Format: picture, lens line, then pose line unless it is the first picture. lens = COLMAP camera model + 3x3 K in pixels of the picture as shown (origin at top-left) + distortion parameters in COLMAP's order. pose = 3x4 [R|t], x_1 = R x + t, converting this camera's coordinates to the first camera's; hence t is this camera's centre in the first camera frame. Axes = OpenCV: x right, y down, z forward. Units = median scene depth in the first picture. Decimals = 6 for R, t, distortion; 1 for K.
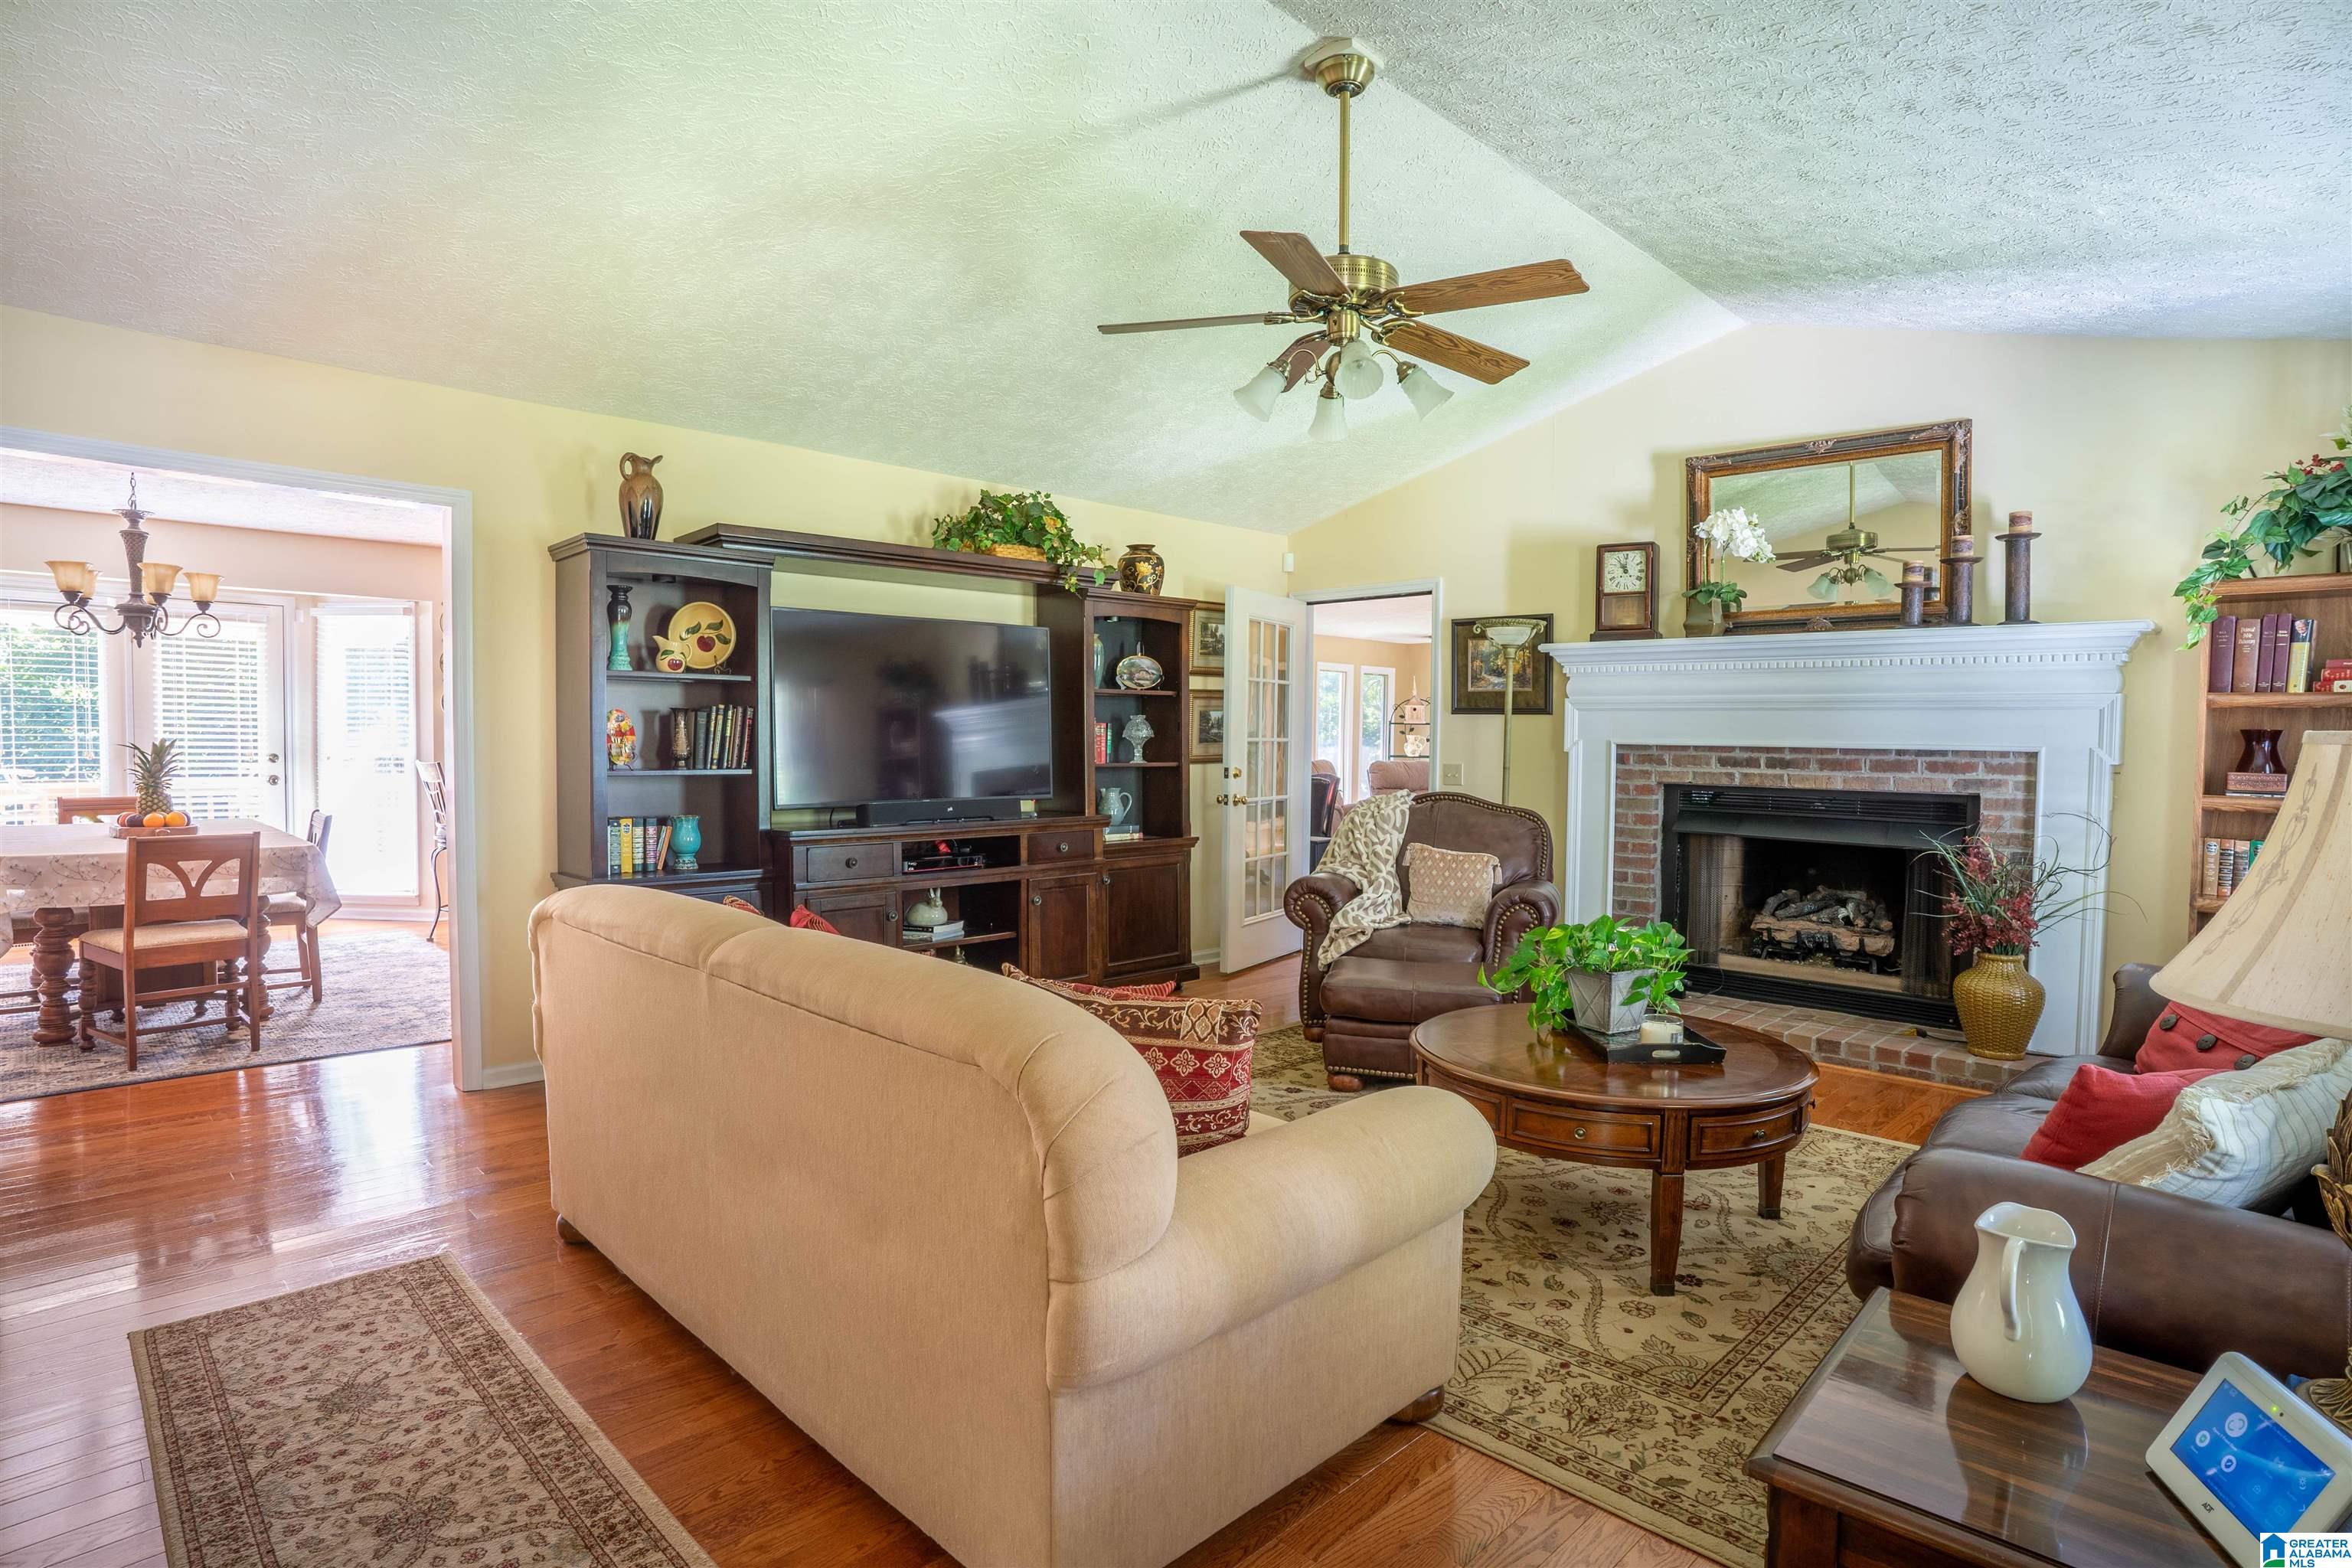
lens RADIAL K [[1258.5, 0, 1201.3], [0, 1258.5, 785.1], [0, 0, 1]] dist [-0.061774, 0.030761]
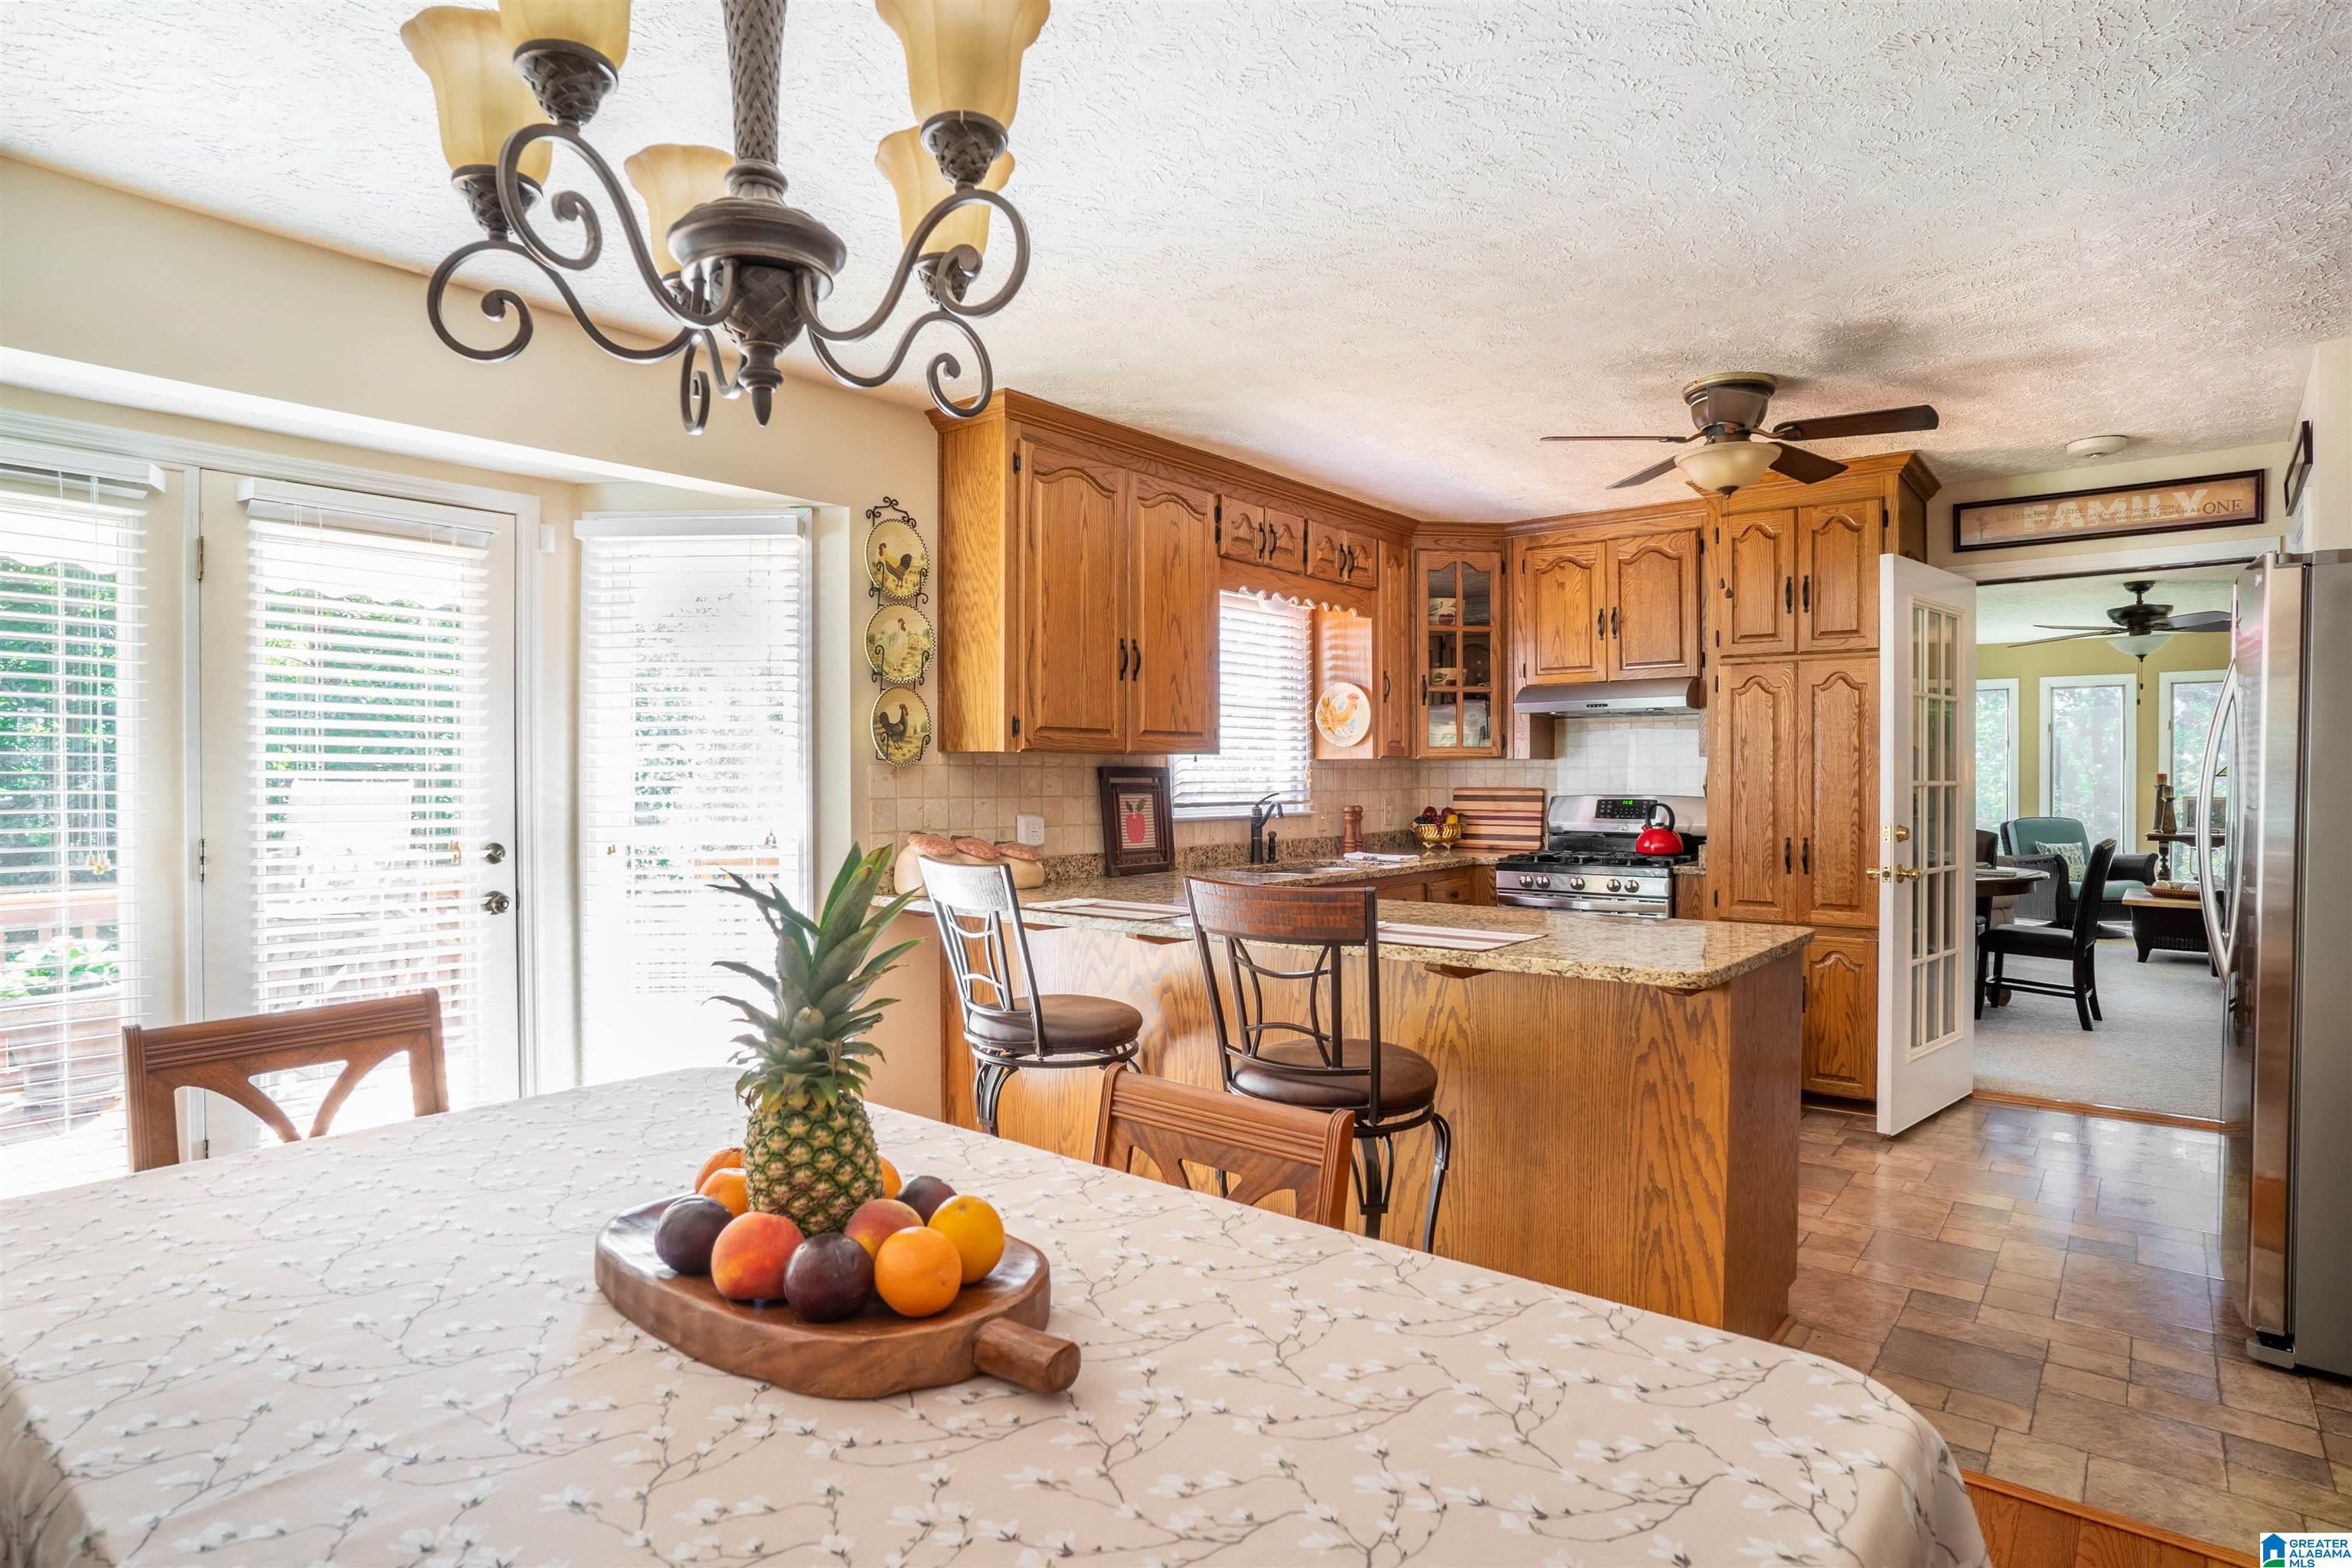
lens RADIAL K [[1258.5, 0, 1180.0], [0, 1258.5, 792.1], [0, 0, 1]] dist [-0.061774, 0.030761]
pose [[0.994959, -0.015842, 0.099019, -0.596866], [0.018669, 0.999442, -0.027692, -0.029207], [-0.098525, 0.029401, 0.994700, 0.570995]]
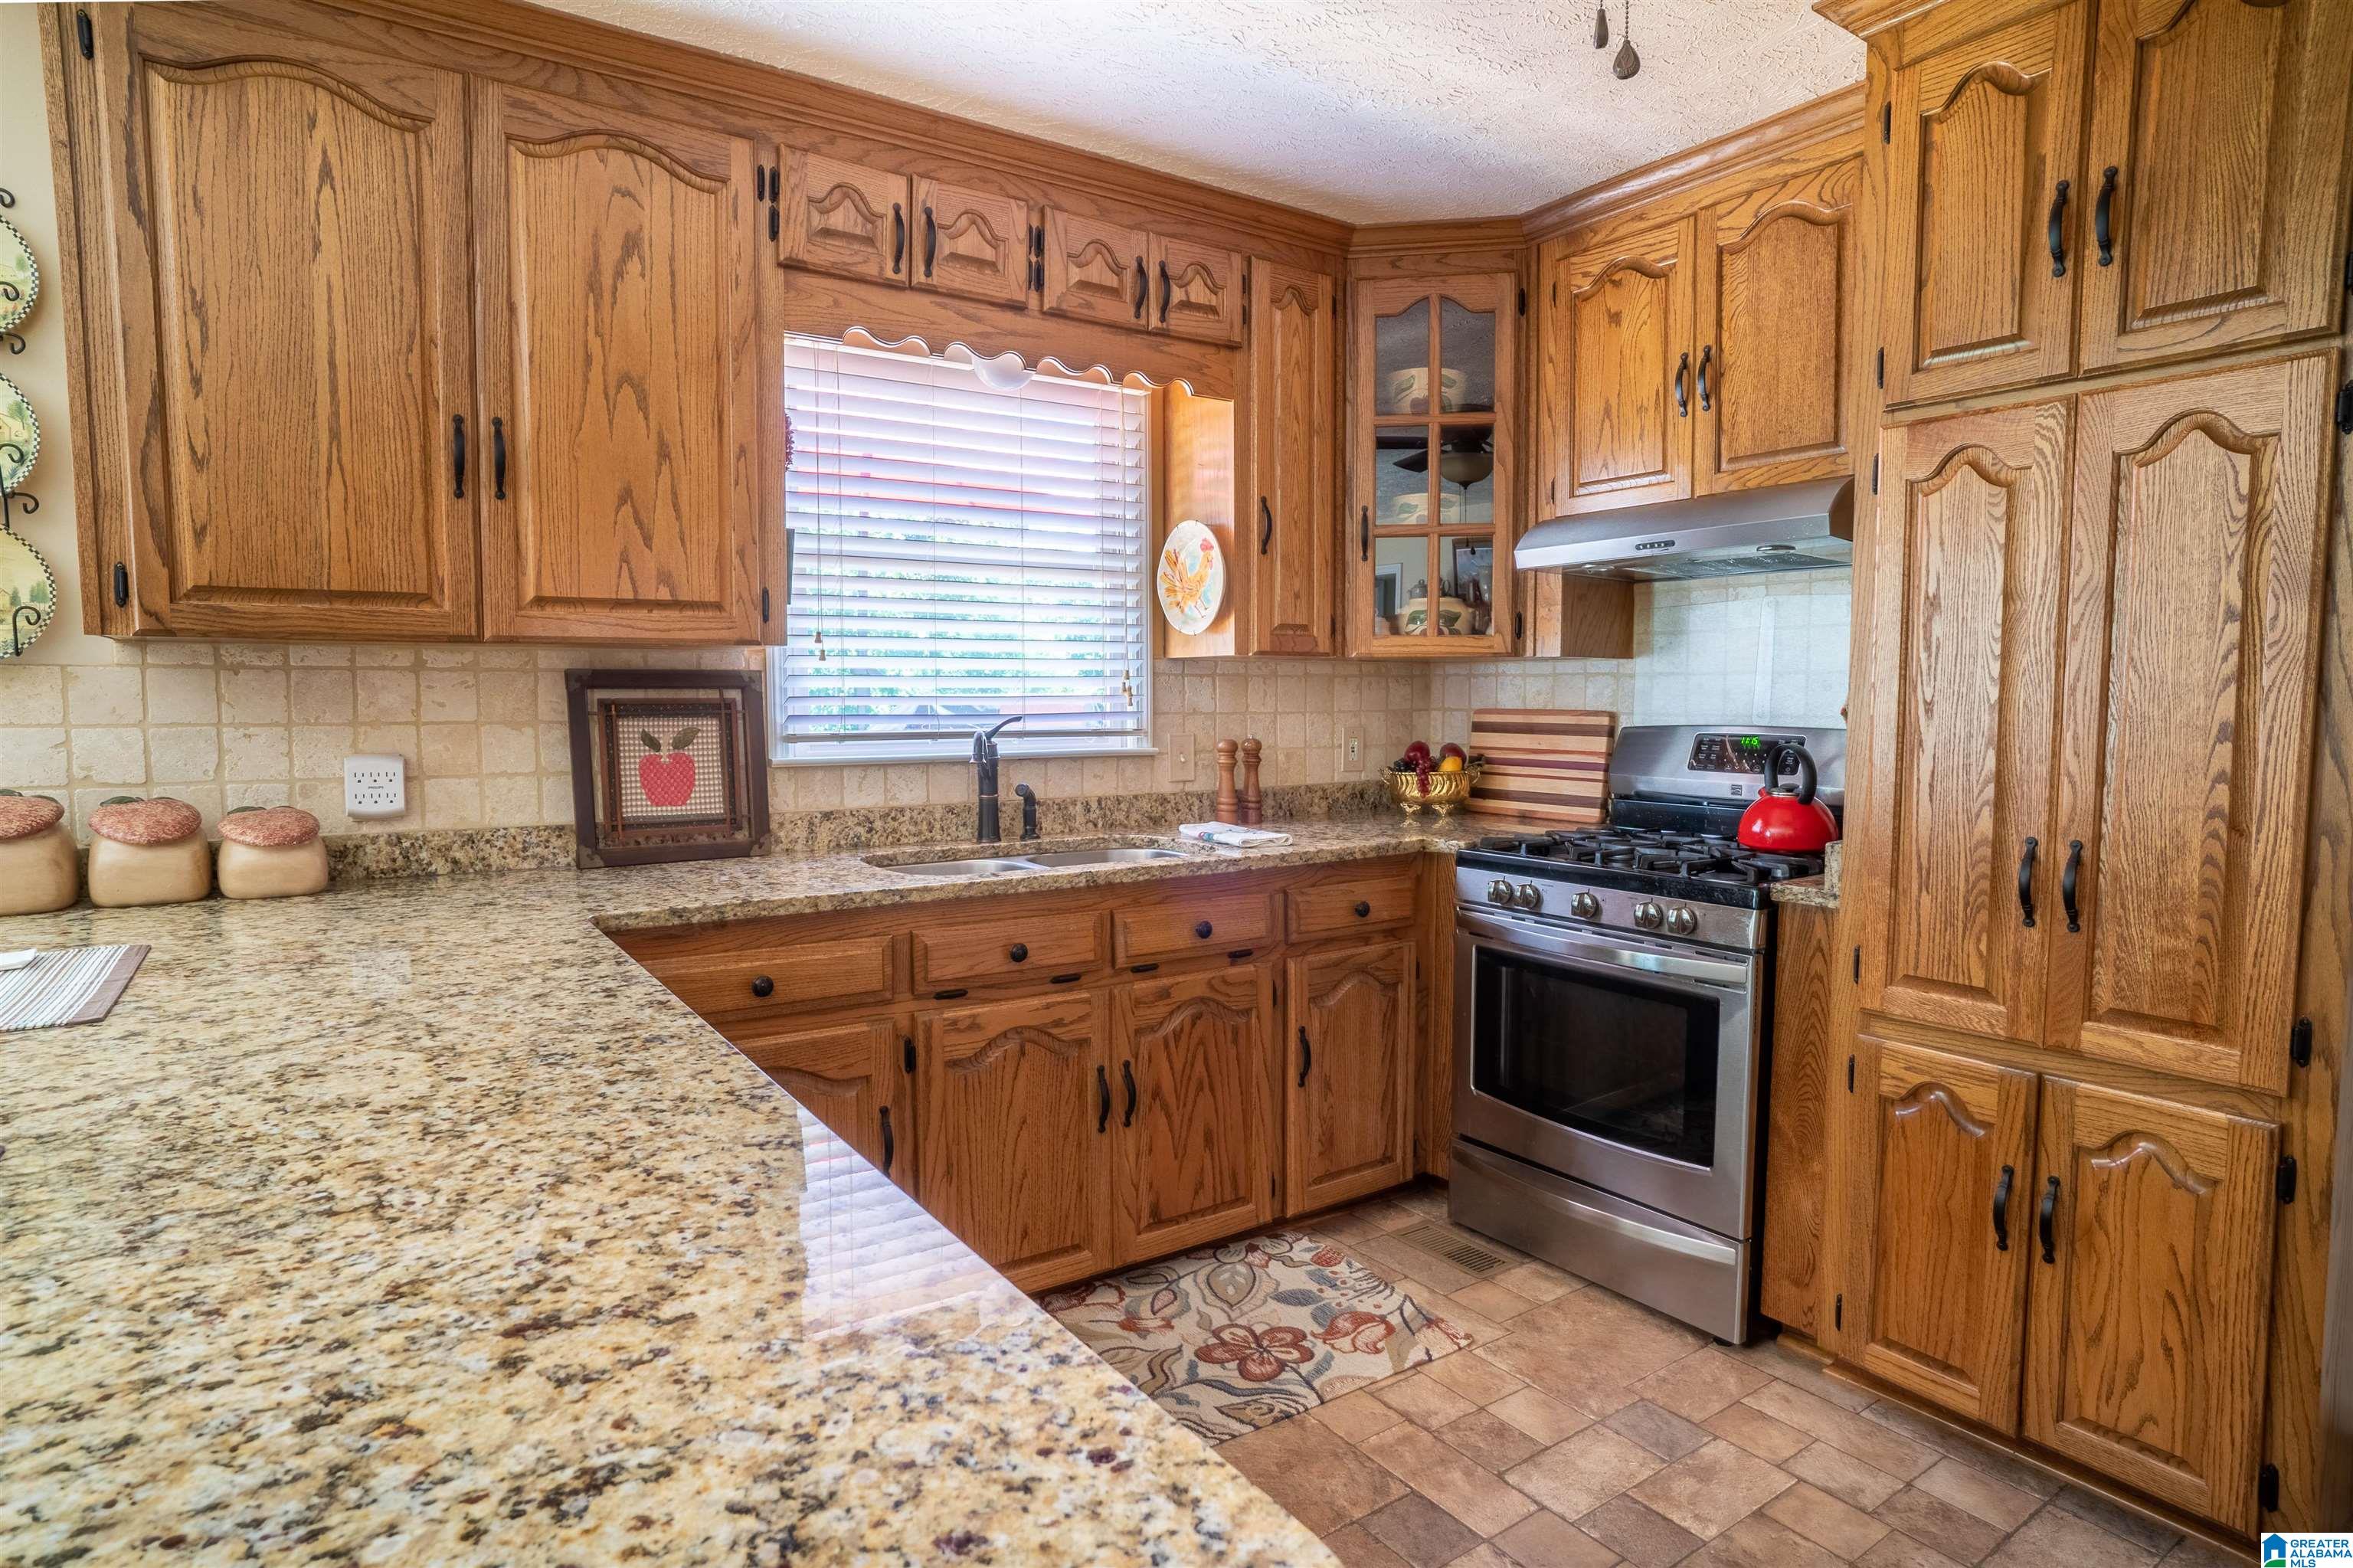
lens RADIAL K [[1259.0, 0, 1164.3], [0, 1259.0, 784.5], [0, 0, 1]] dist [-0.061774, 0.030761]
pose [[0.980745, 0.000865, -0.195293, -0.349865], [0.004670, 0.999600, 0.027879, -0.037036], [0.195239, -0.028255, 0.980349, 0.889562]]
